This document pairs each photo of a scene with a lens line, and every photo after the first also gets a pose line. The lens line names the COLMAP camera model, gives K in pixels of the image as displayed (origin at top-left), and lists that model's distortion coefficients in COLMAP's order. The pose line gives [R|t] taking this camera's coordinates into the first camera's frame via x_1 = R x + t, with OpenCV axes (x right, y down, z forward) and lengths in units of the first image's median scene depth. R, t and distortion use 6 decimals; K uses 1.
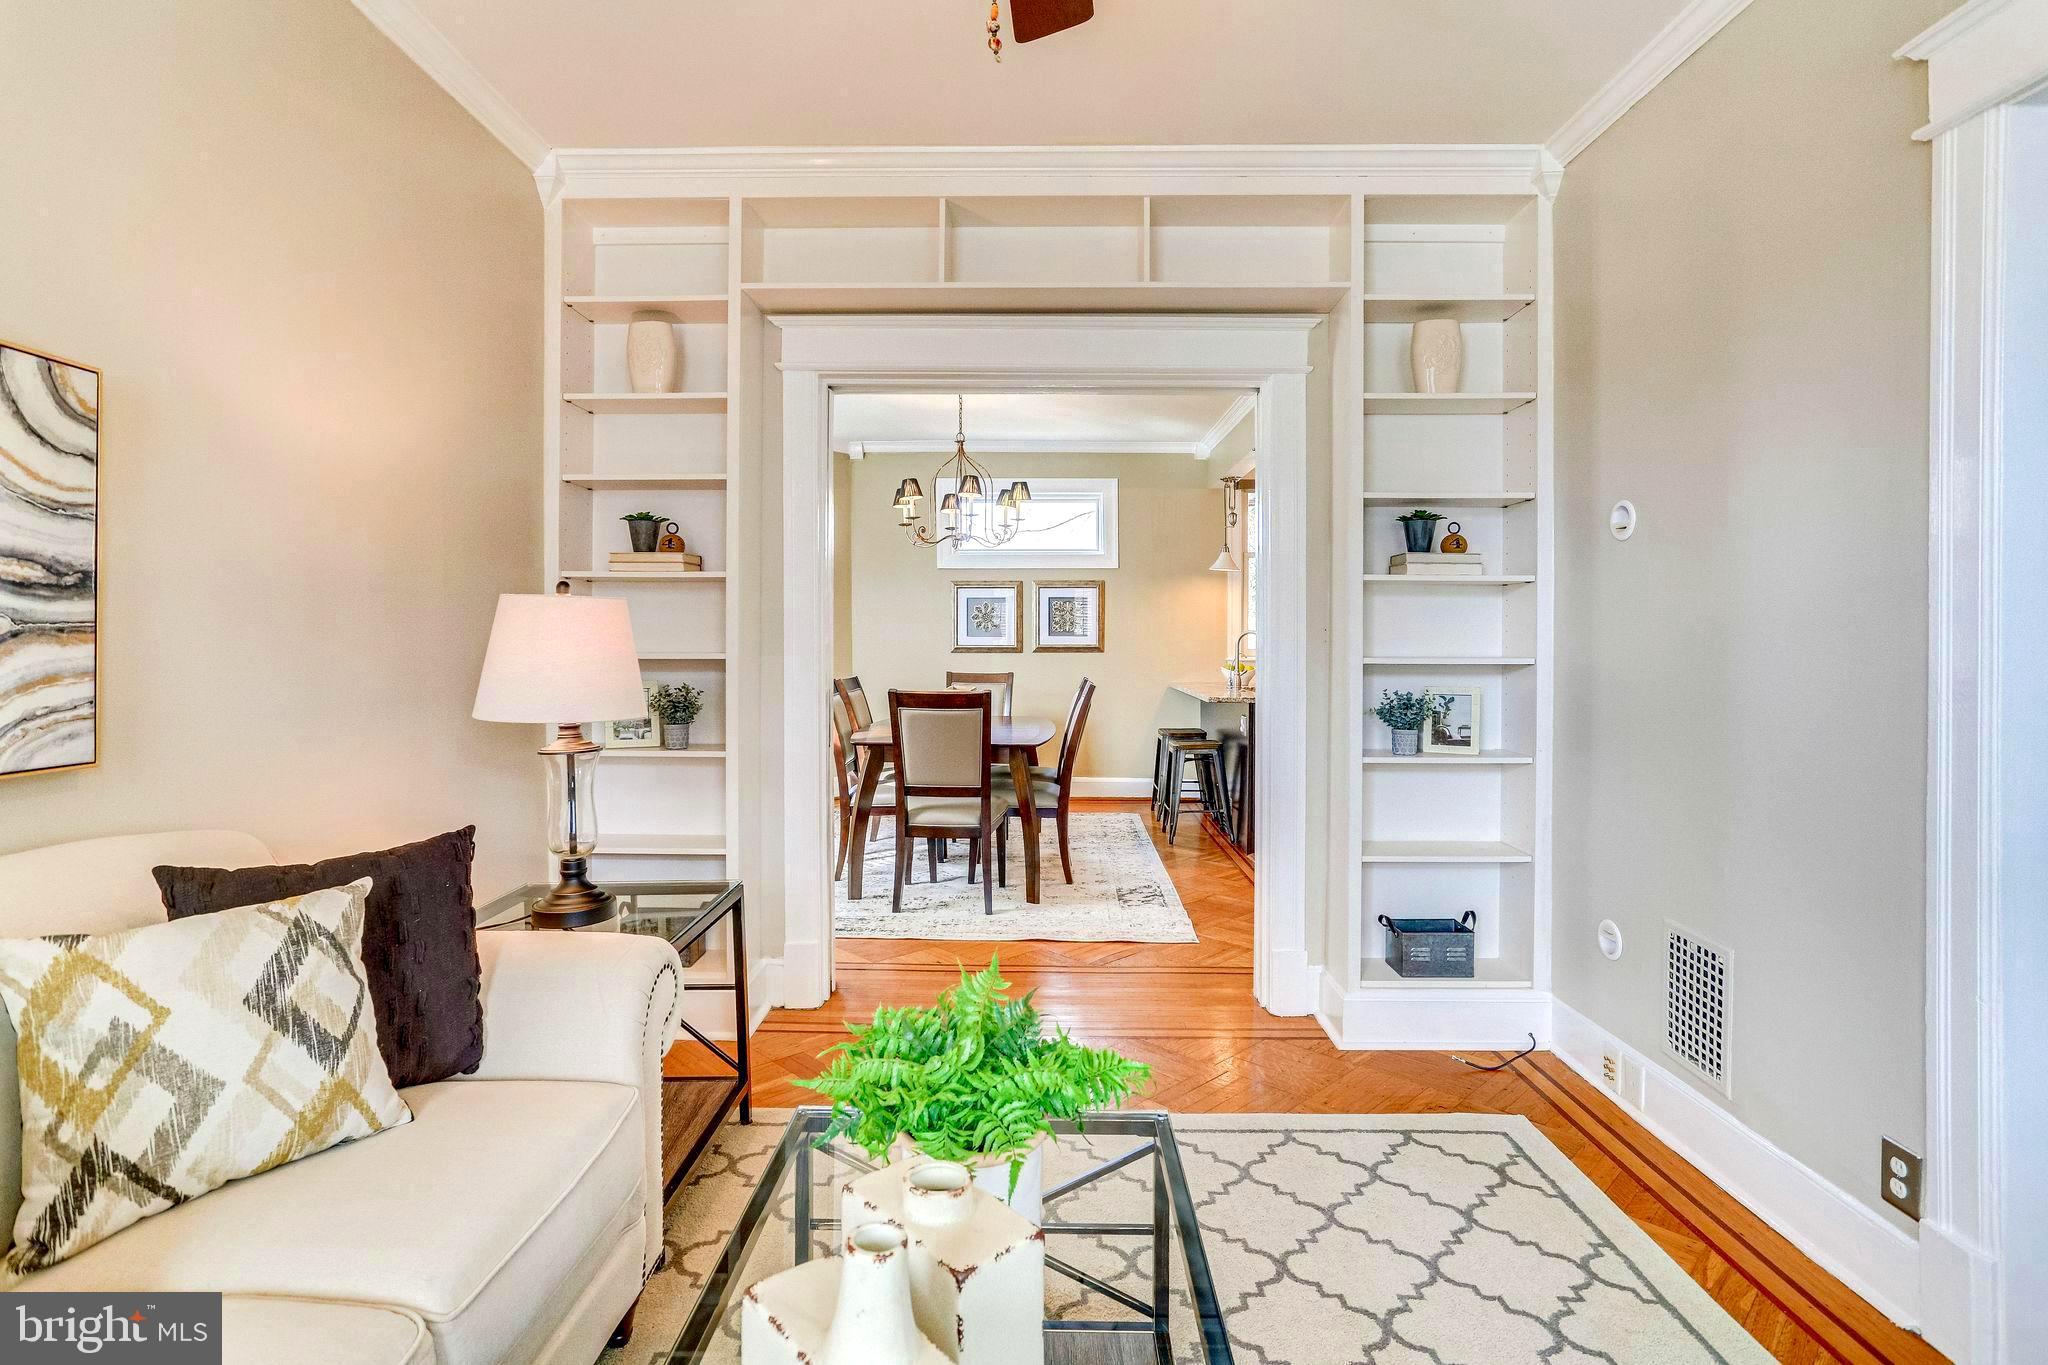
lens RADIAL K [[971.6, 0, 1022.8], [0, 971.6, 671.5], [0, 0, 1]] dist [-0.038559, 0.027245]
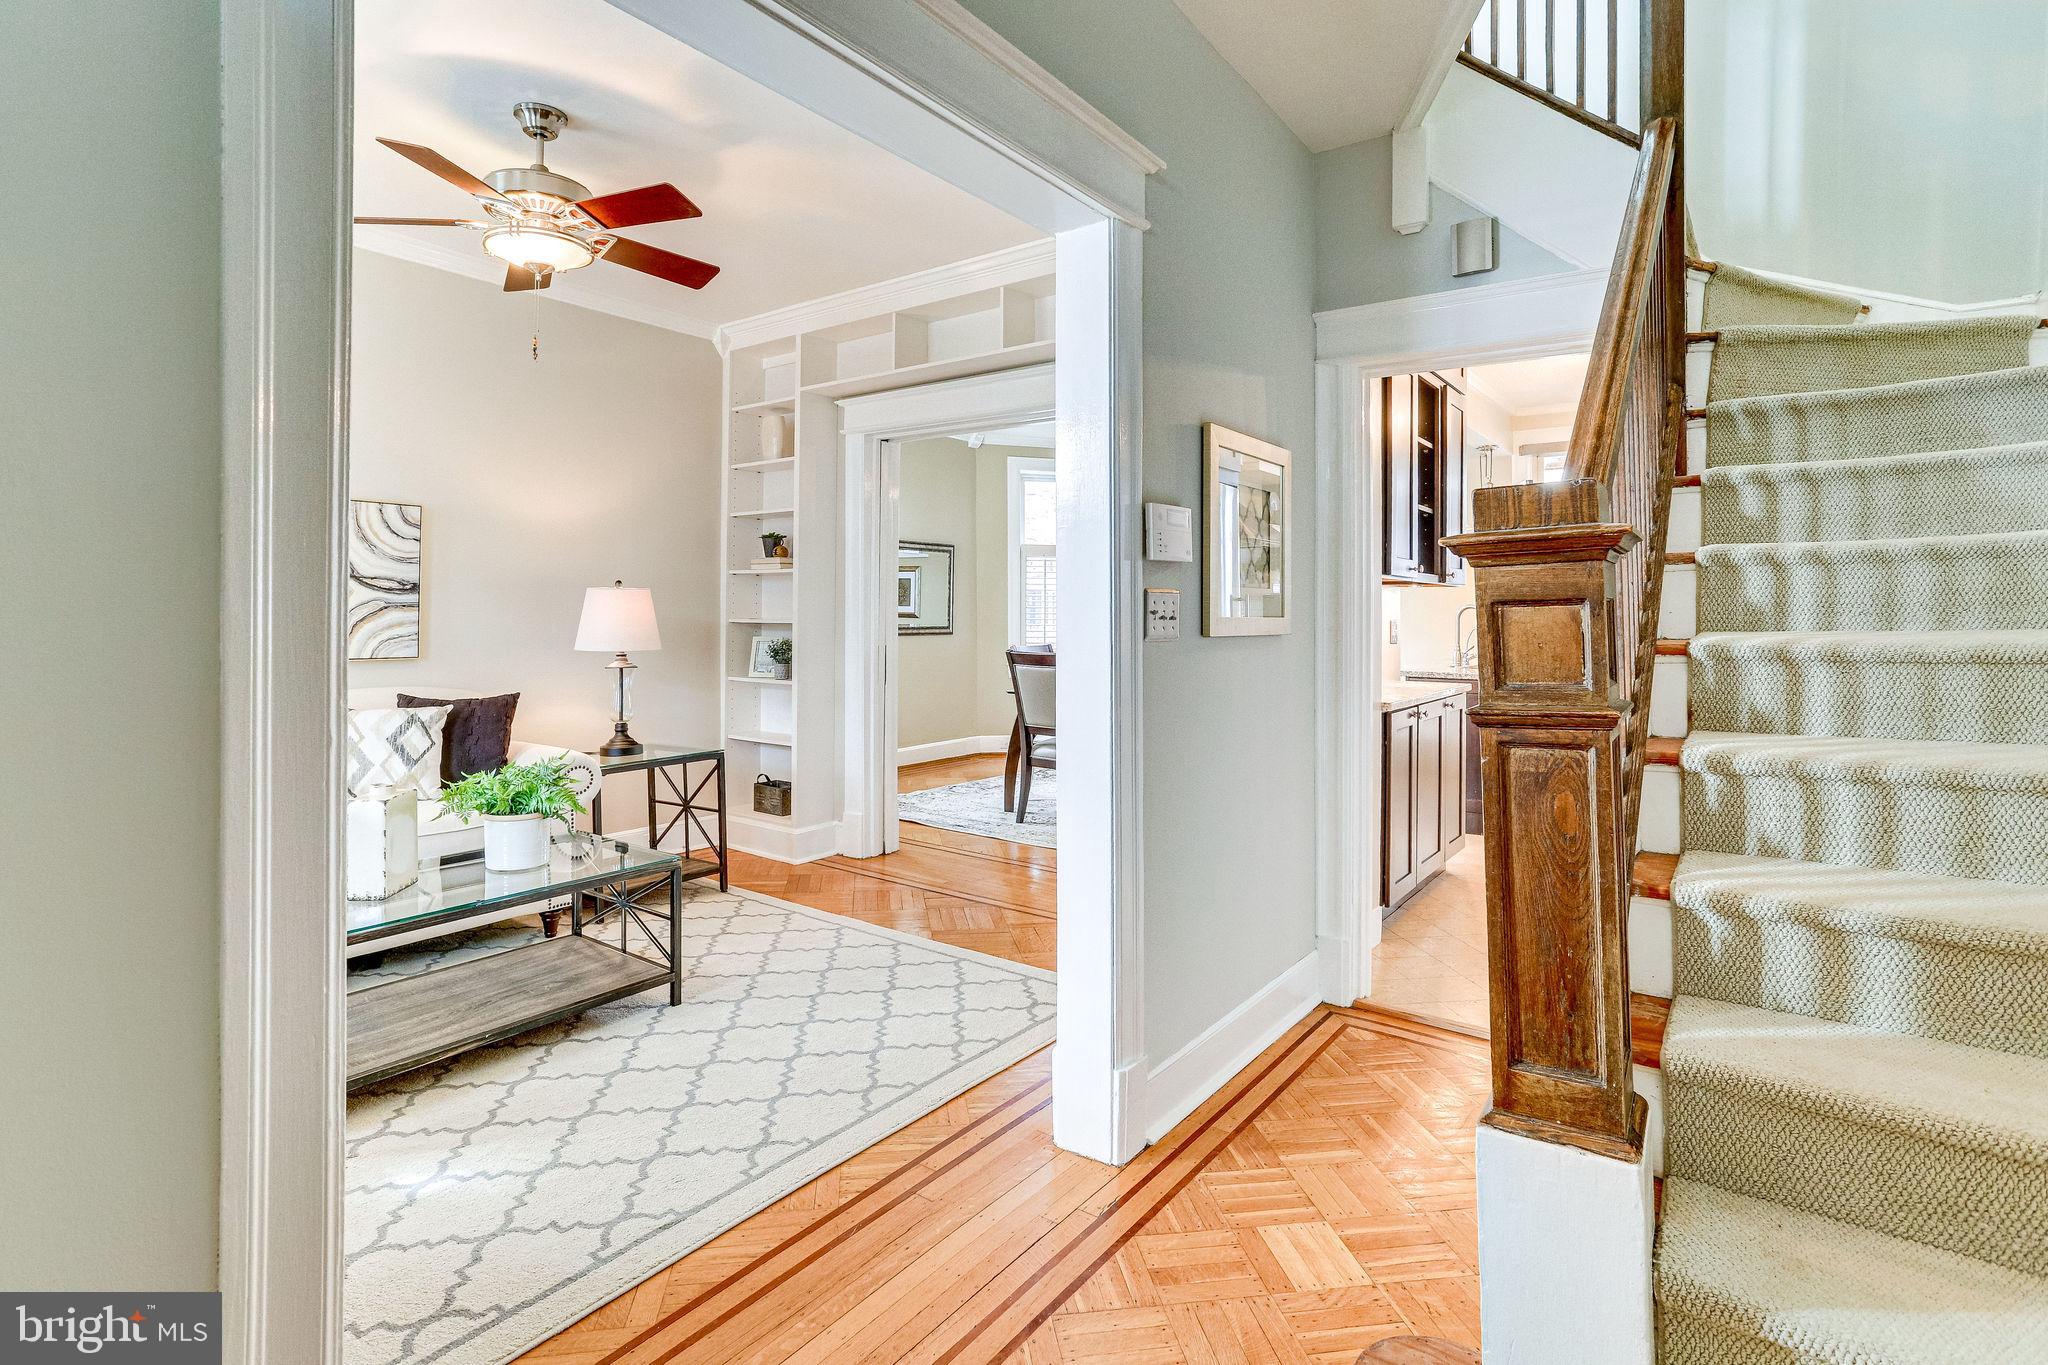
lens RADIAL K [[993.6, 0, 1025.3], [0, 993.6, 622.0], [0, 0, 1]] dist [-0.000520, 0.000248]
pose [[0.808775, 0.000590, -0.588118, 1.932922], [-0.016726, 0.999618, -0.022000, 0.031632], [0.587880, 0.027630, 0.808476, -0.199387]]
